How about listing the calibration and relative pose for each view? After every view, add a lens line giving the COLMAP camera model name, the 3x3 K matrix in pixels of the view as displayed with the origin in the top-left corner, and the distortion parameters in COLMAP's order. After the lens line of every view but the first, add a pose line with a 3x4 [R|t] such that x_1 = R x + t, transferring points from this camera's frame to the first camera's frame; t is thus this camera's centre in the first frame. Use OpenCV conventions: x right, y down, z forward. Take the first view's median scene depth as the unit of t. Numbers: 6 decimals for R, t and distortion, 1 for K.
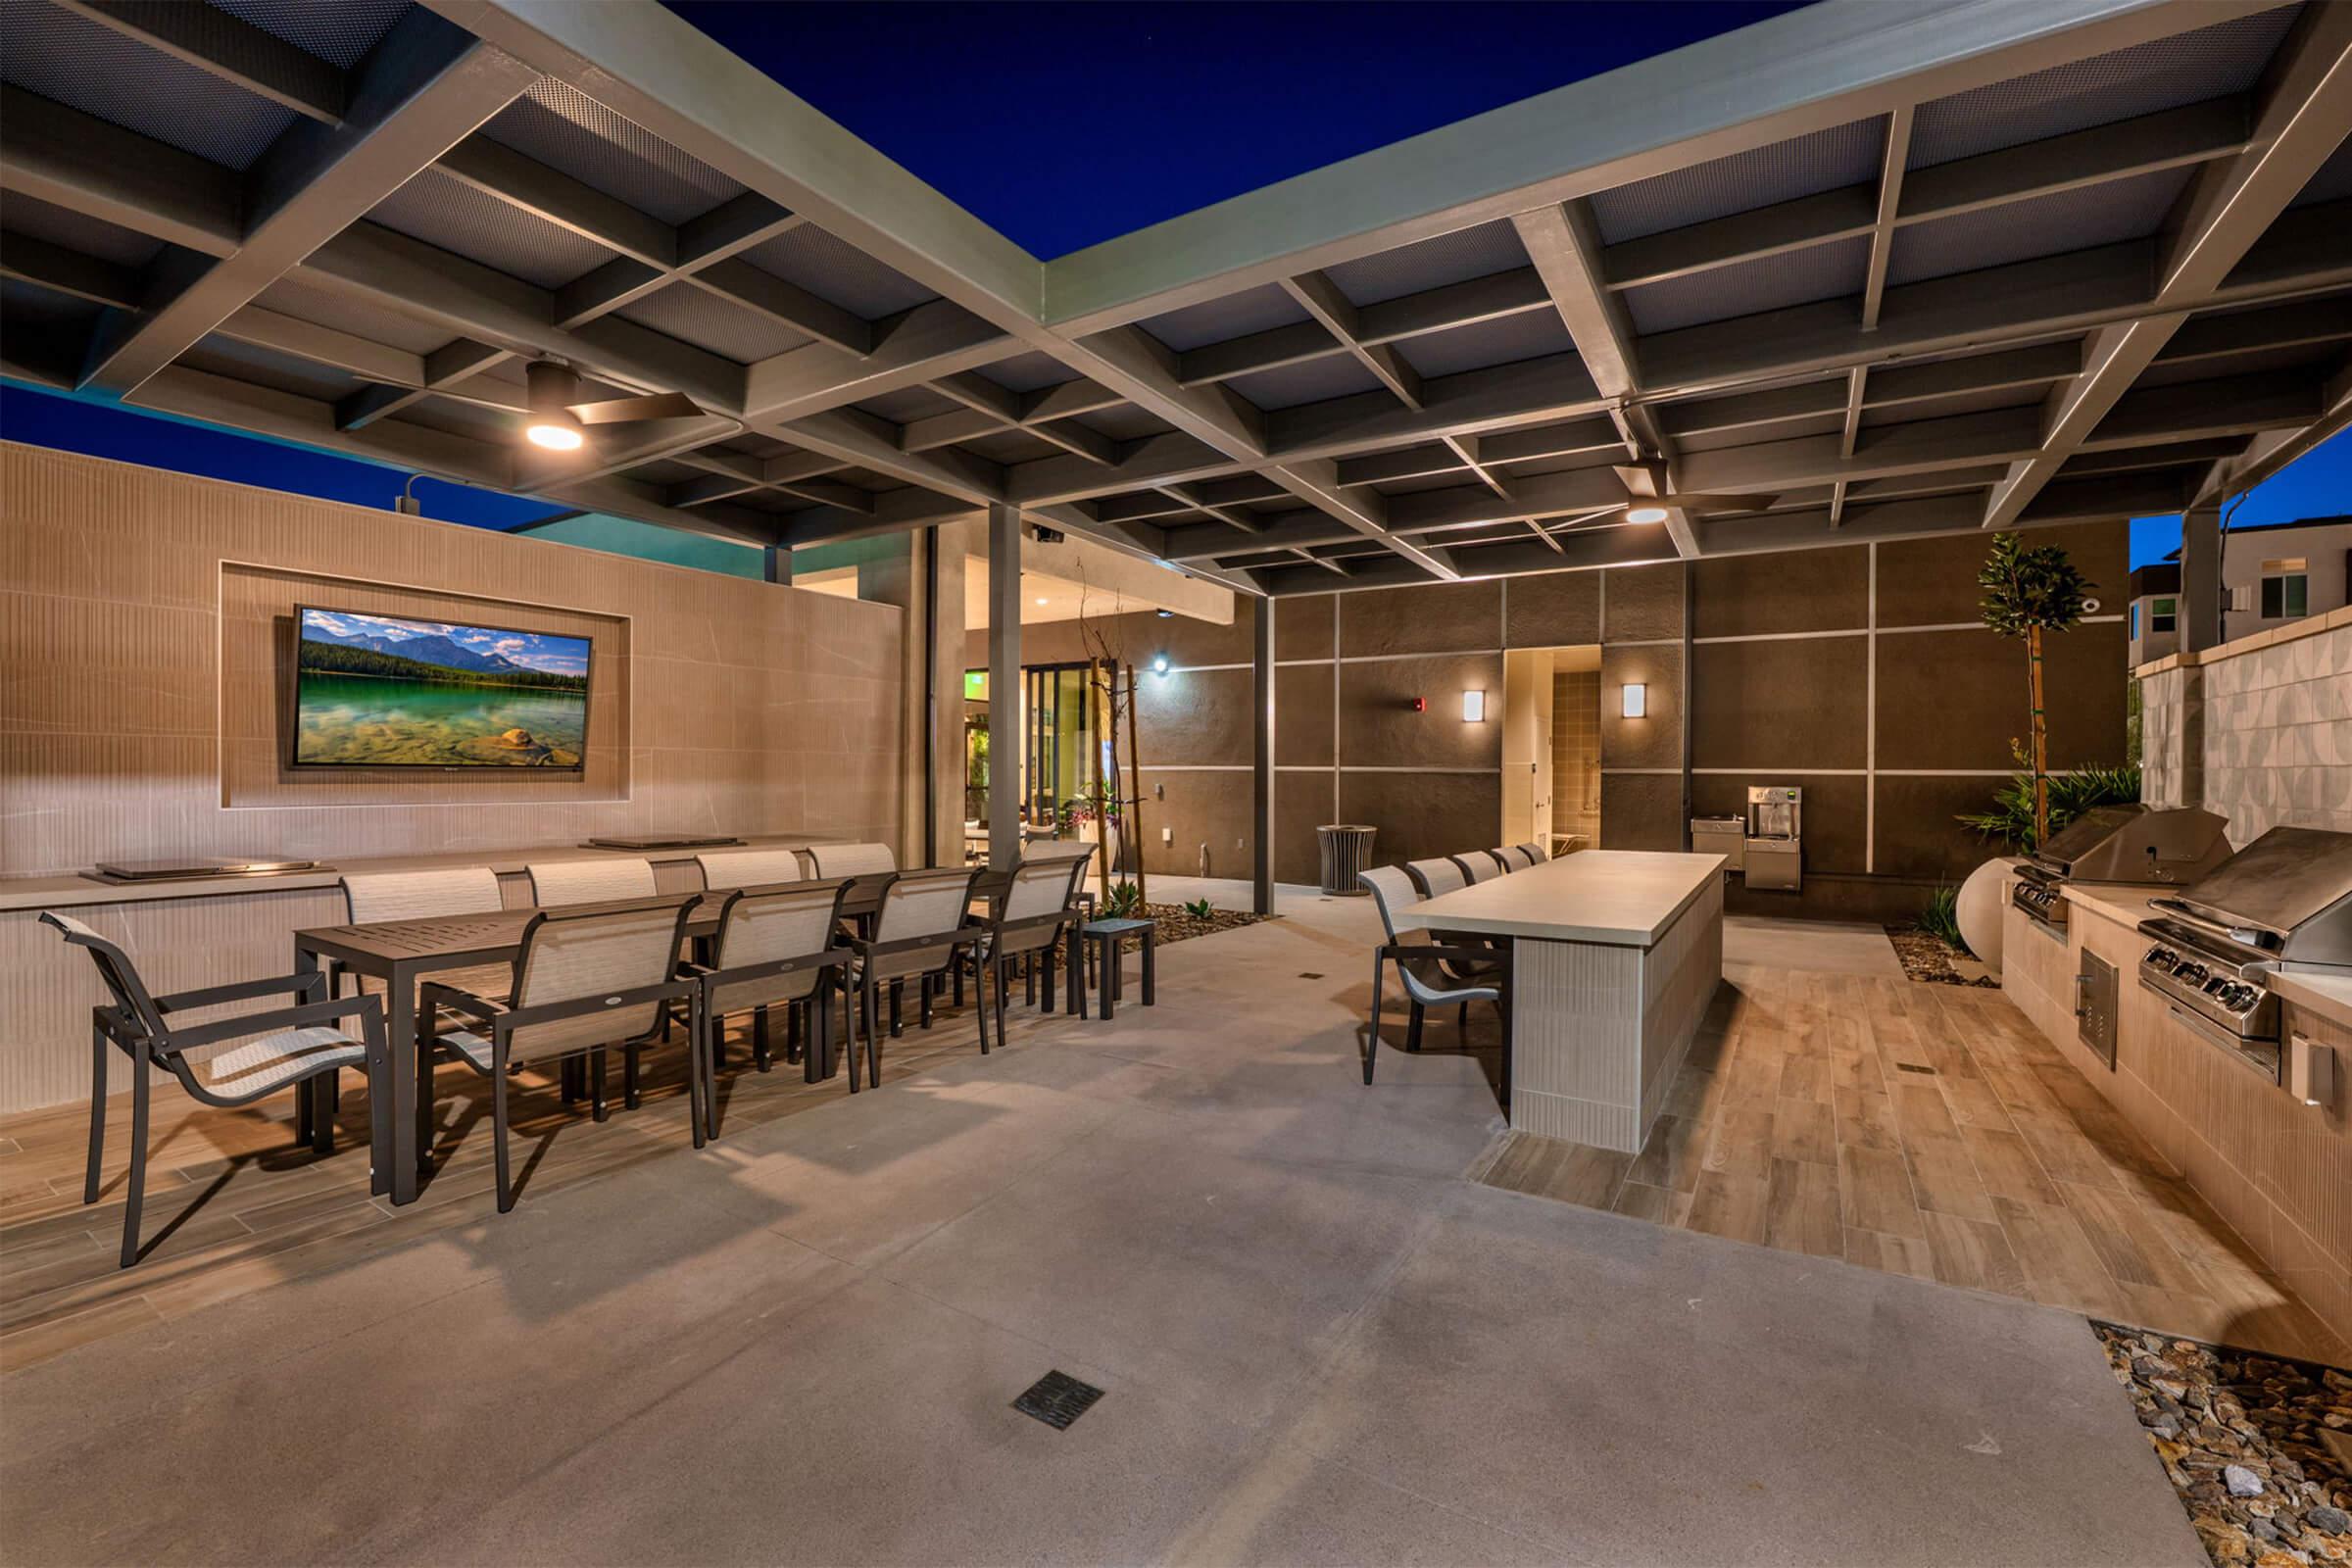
lens RADIAL K [[1032.2, 0, 1182.7], [0, 1032.2, 773.6], [0, 0, 1]] dist [-0.001712, 0.000037]
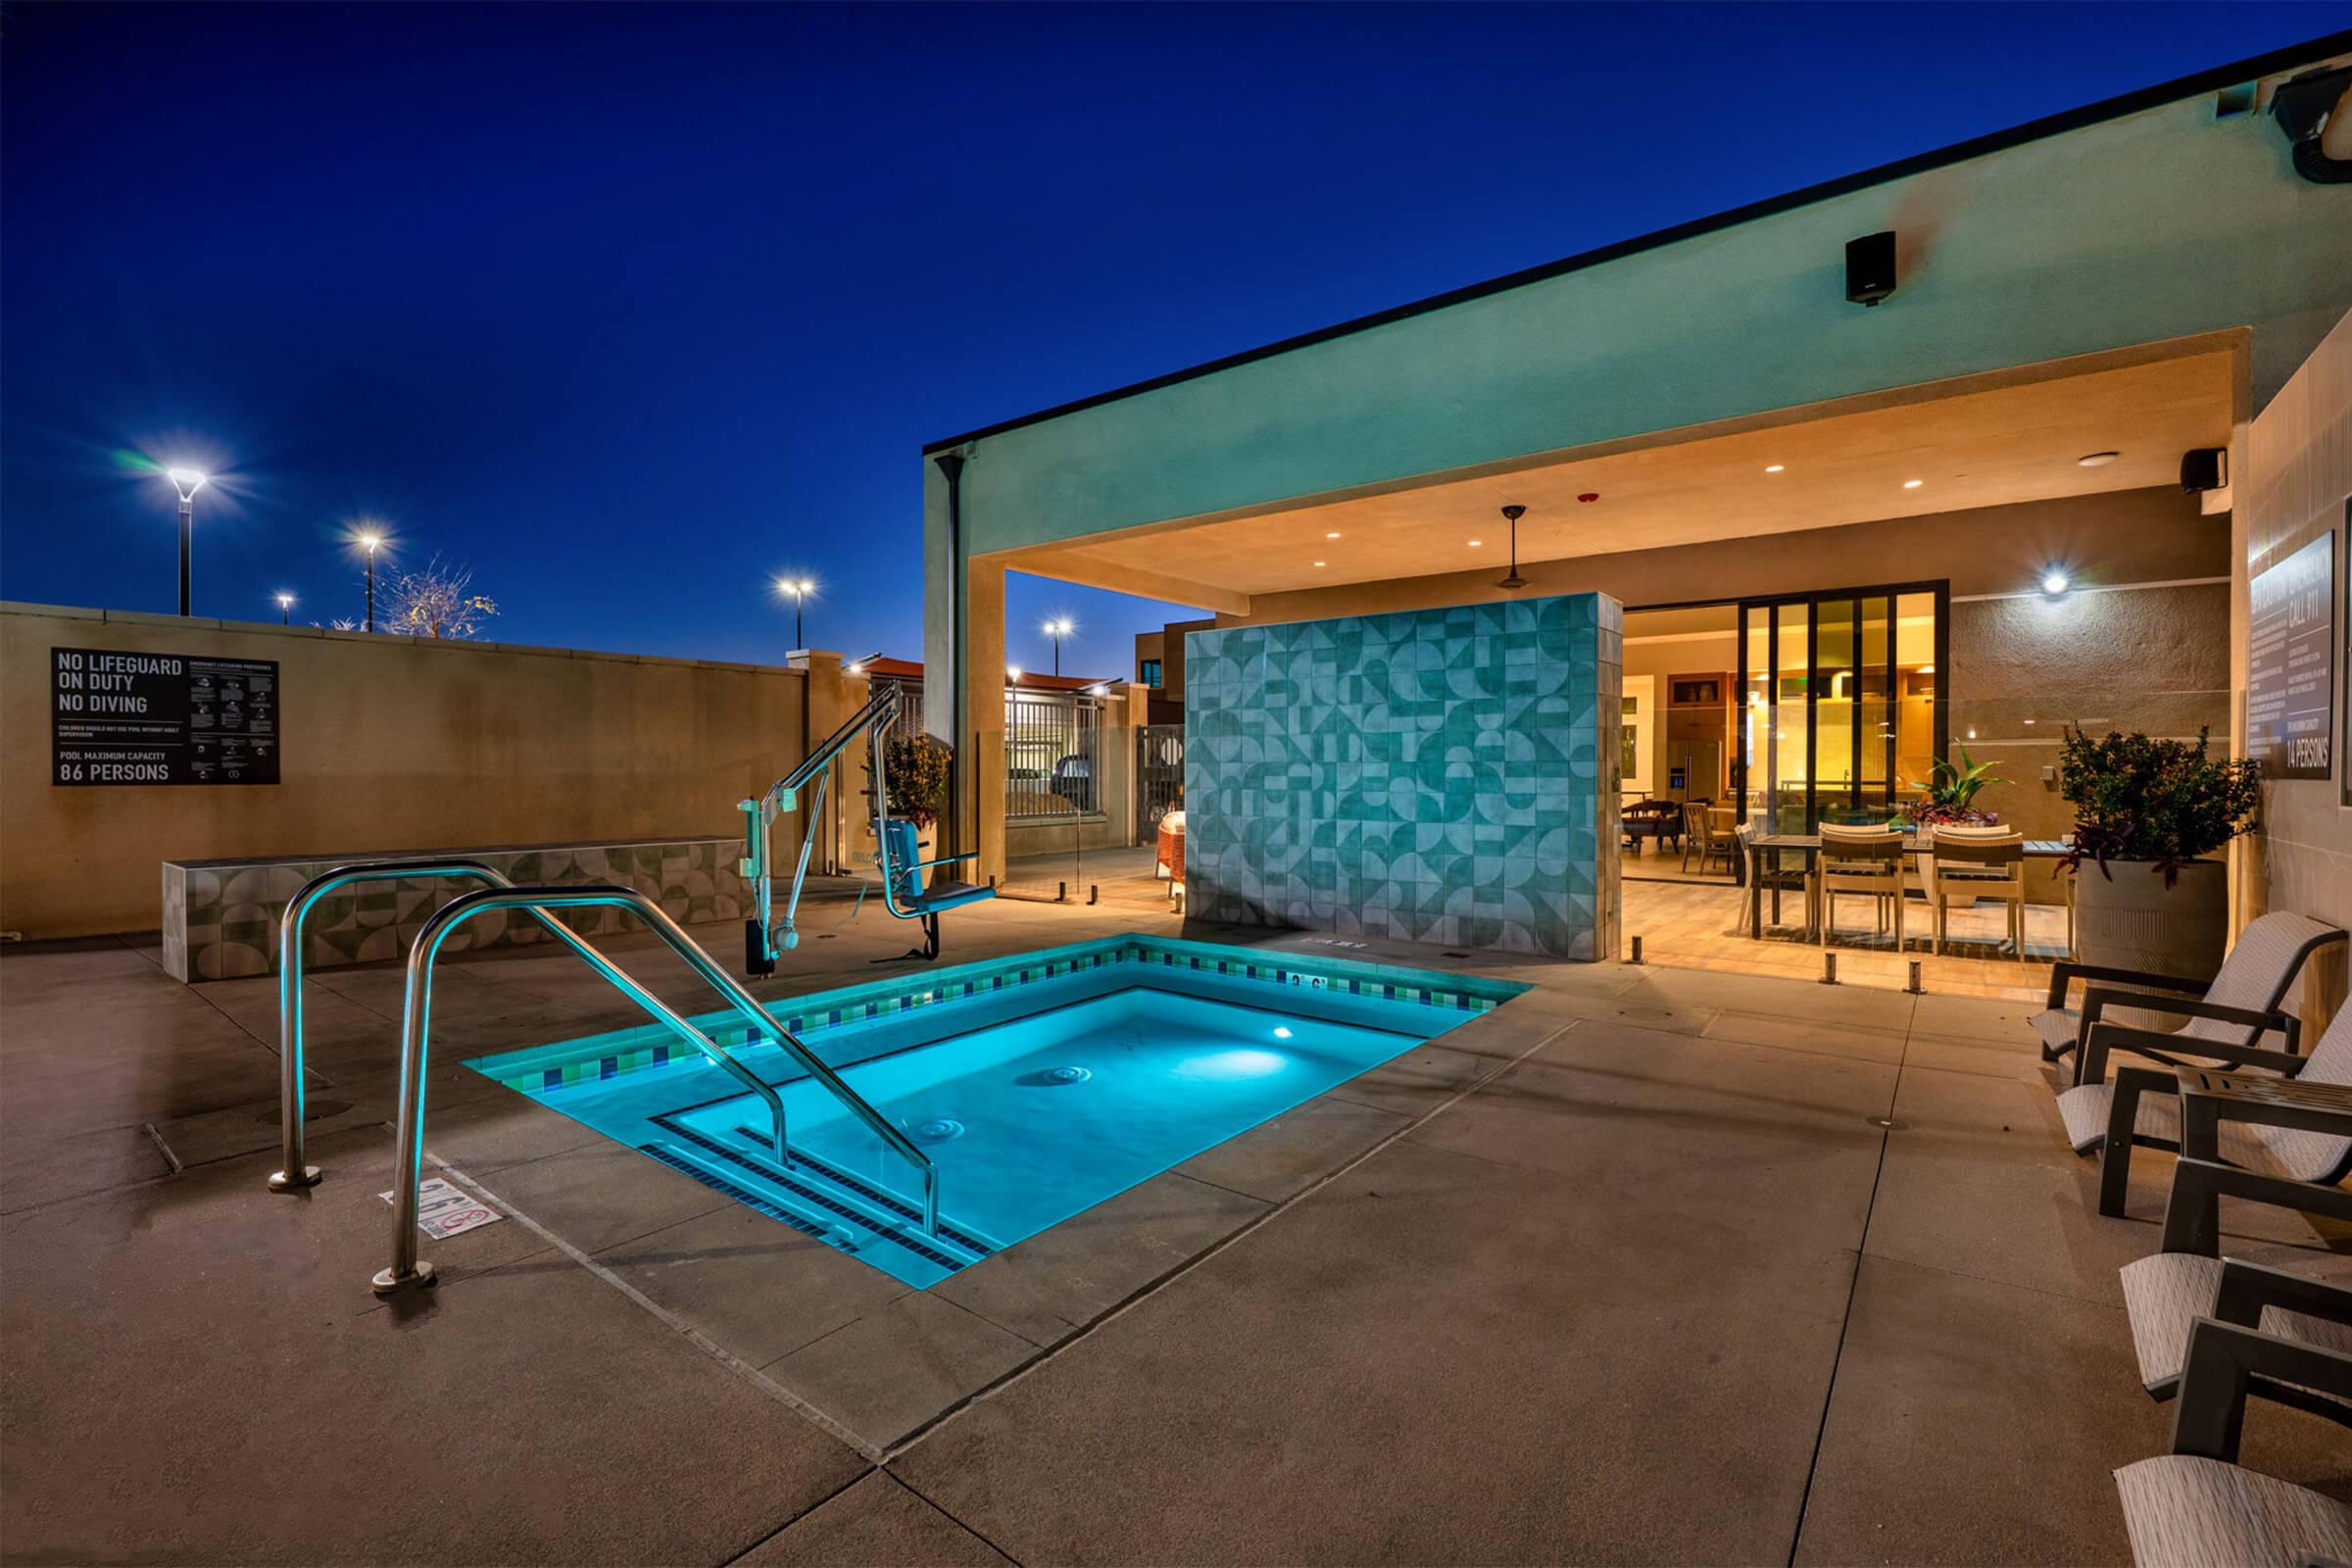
lens RADIAL K [[1032.2, 0, 1182.7], [0, 1032.2, 773.6], [0, 0, 1]] dist [-0.001712, 0.000037]
pose [[0.997416, -0.003111, -0.071769, -0.481855], [0.002687, 0.999978, -0.006003, 0.014562], [0.071786, 0.005794, 0.997403, 0.308137]]
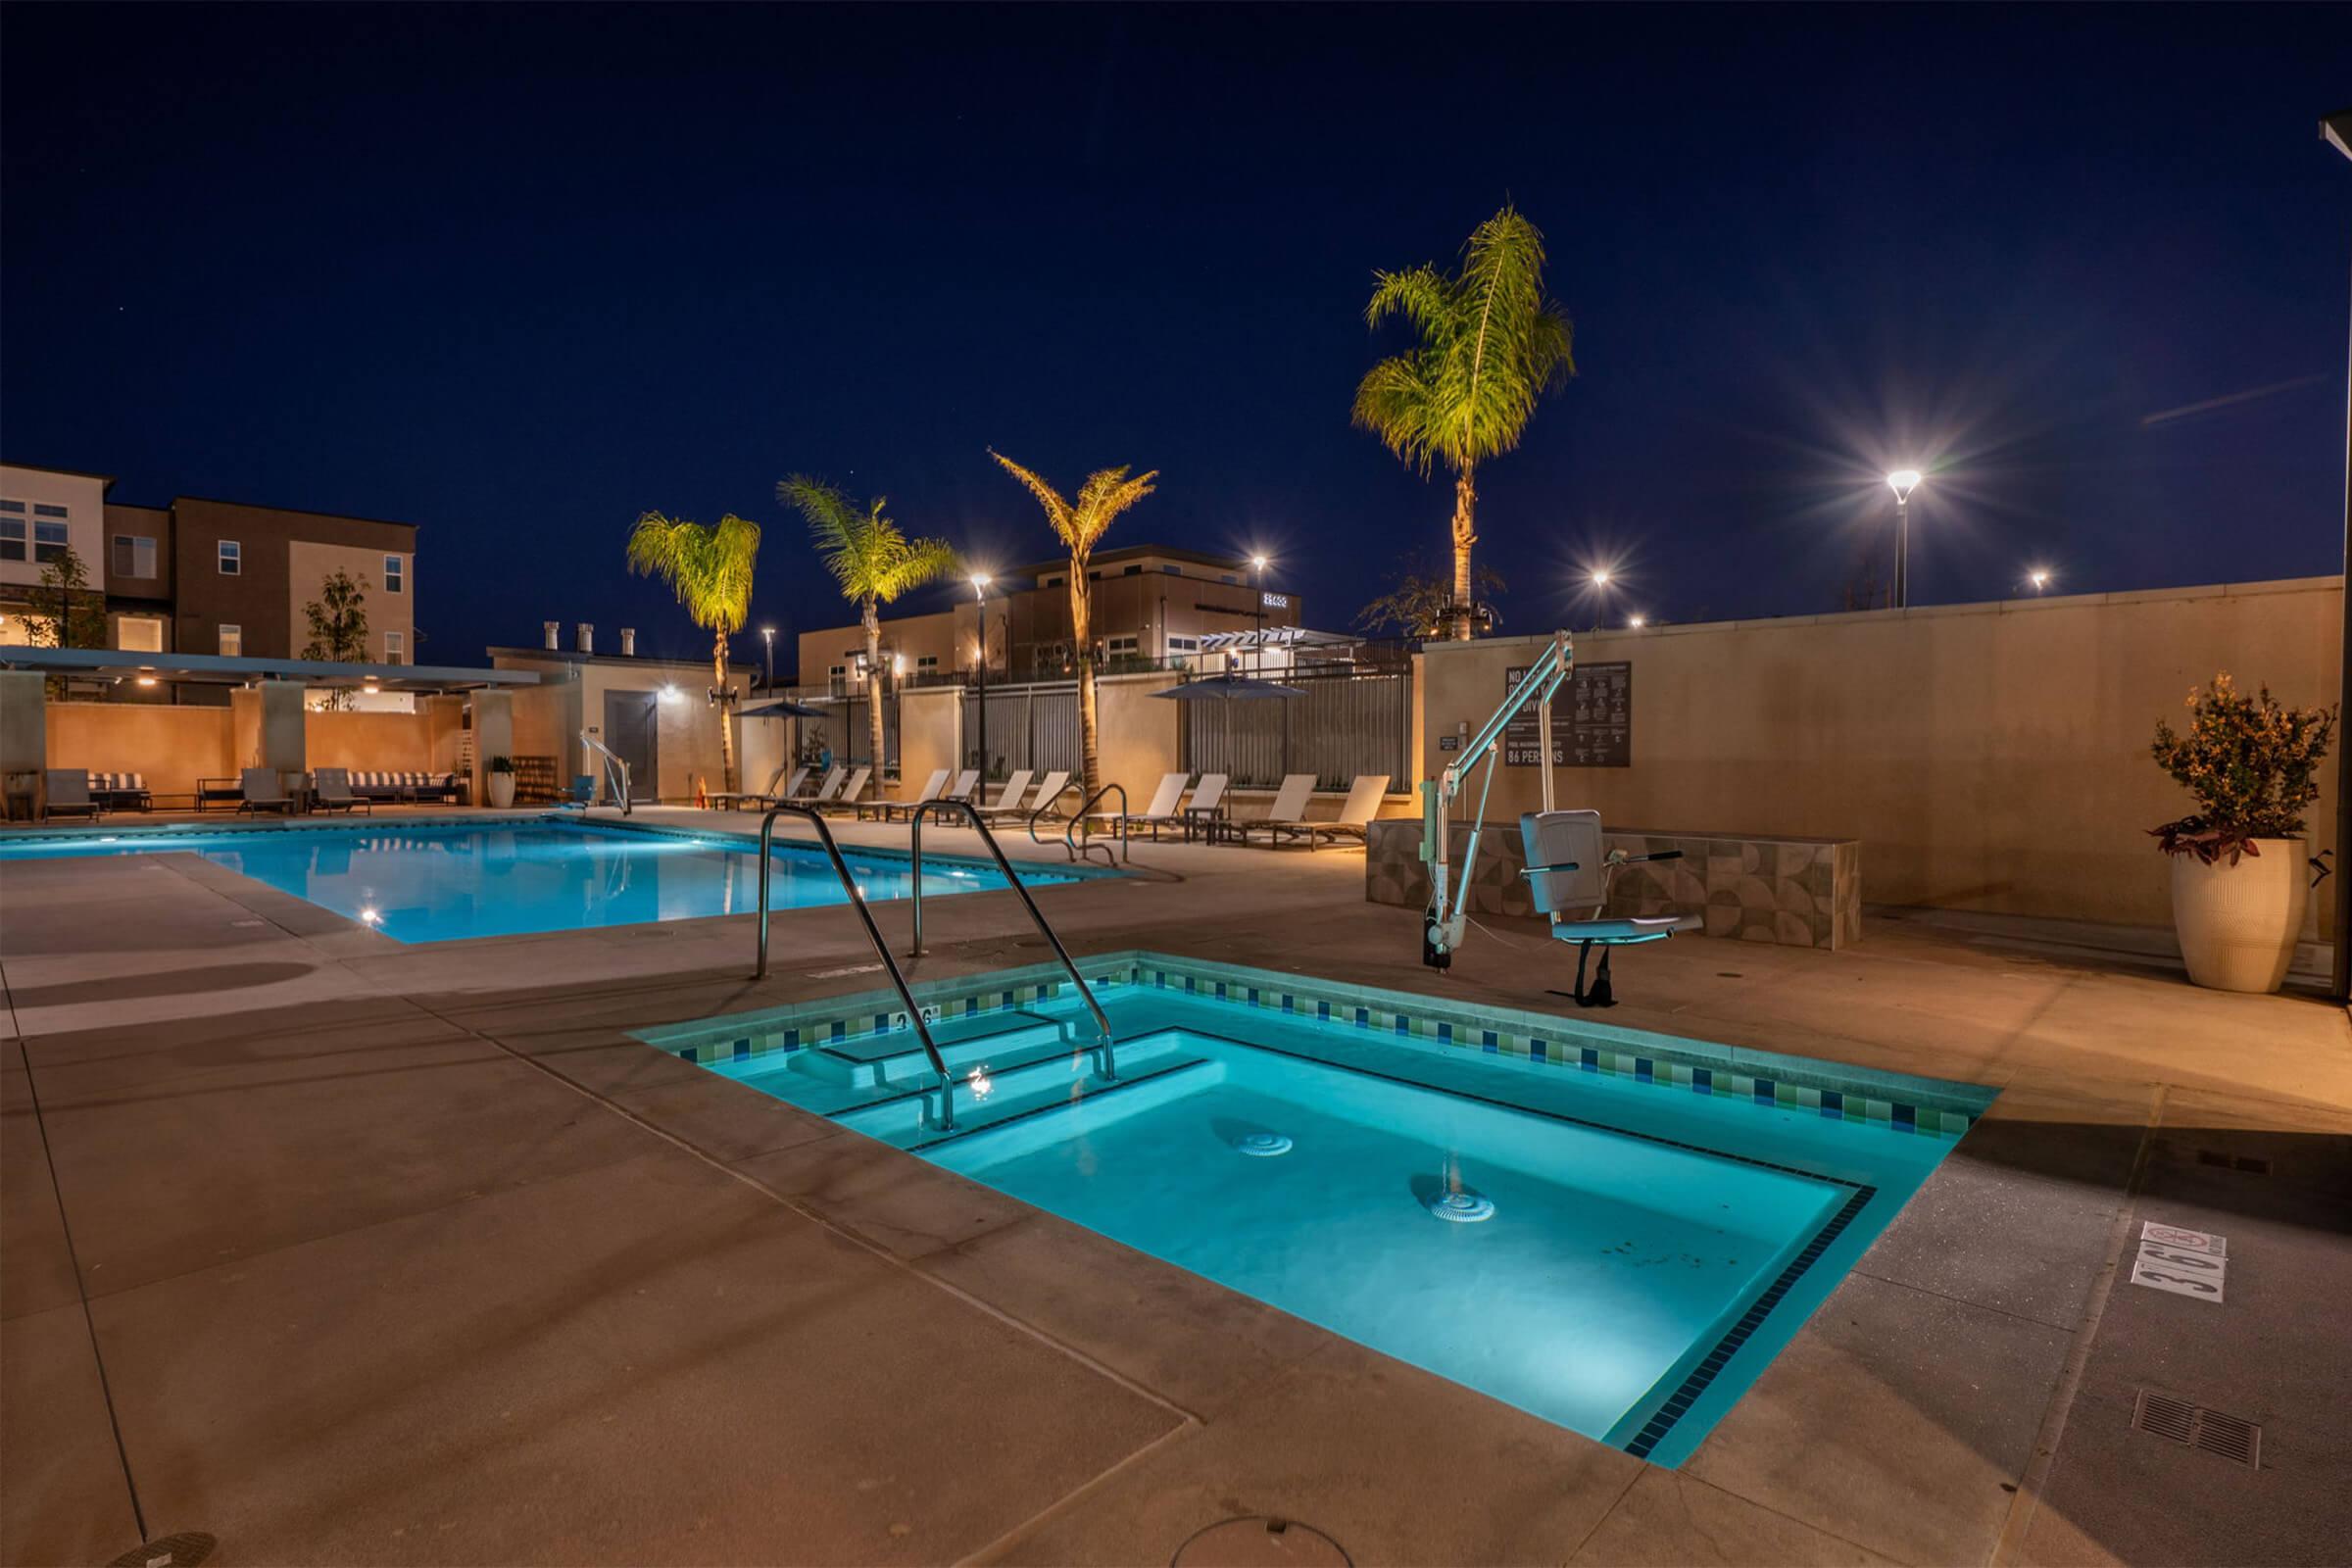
lens RADIAL K [[1175.4, 0, 1183.5], [0, 1175.4, 789.7], [0, 0, 1]] dist [-0.000700, 0.000141]
pose [[-0.180226, 0.020019, -0.983421, -0.254424], [-0.014719, 0.999626, 0.023046, 0.016607], [0.983515, 0.018628, -0.179864, 0.658725]]
